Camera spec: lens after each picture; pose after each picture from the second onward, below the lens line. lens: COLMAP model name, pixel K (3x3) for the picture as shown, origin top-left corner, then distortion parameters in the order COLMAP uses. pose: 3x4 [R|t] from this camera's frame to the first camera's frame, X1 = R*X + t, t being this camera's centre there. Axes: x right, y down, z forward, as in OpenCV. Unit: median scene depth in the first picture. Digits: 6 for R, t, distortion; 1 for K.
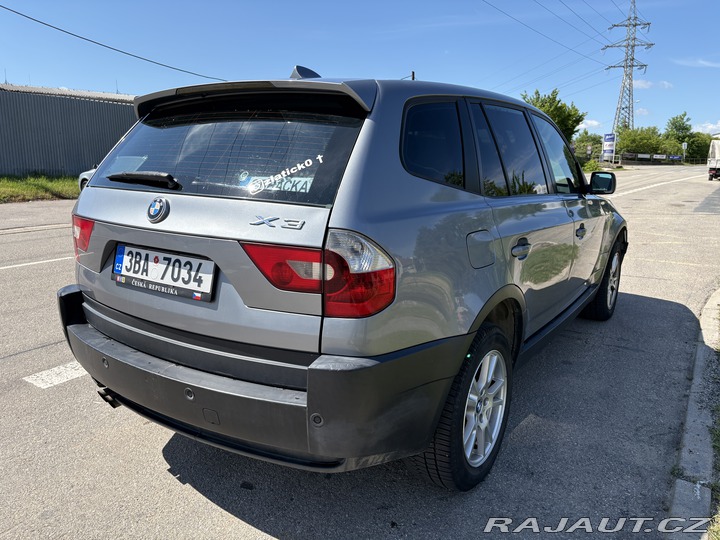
lens RADIAL K [[569.0, 0, 360.0], [0, 569.0, 270.0], [0, 0, 1]] dist [0.003869, 0.000878]
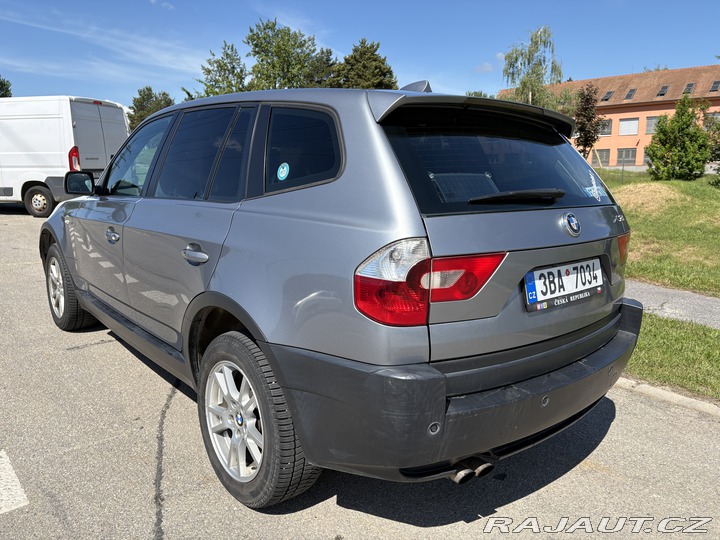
lens RADIAL K [[544.3, 0, 358.5], [0, 544.3, 278.3], [0, 0, 1]] dist [0.069294, -0.111368]
pose [[0.257819, -0.193870, 0.946543, -1.366441], [0.192508, 0.970327, 0.146307, -0.221651], [-0.946821, 0.144496, 0.287490, 1.039934]]
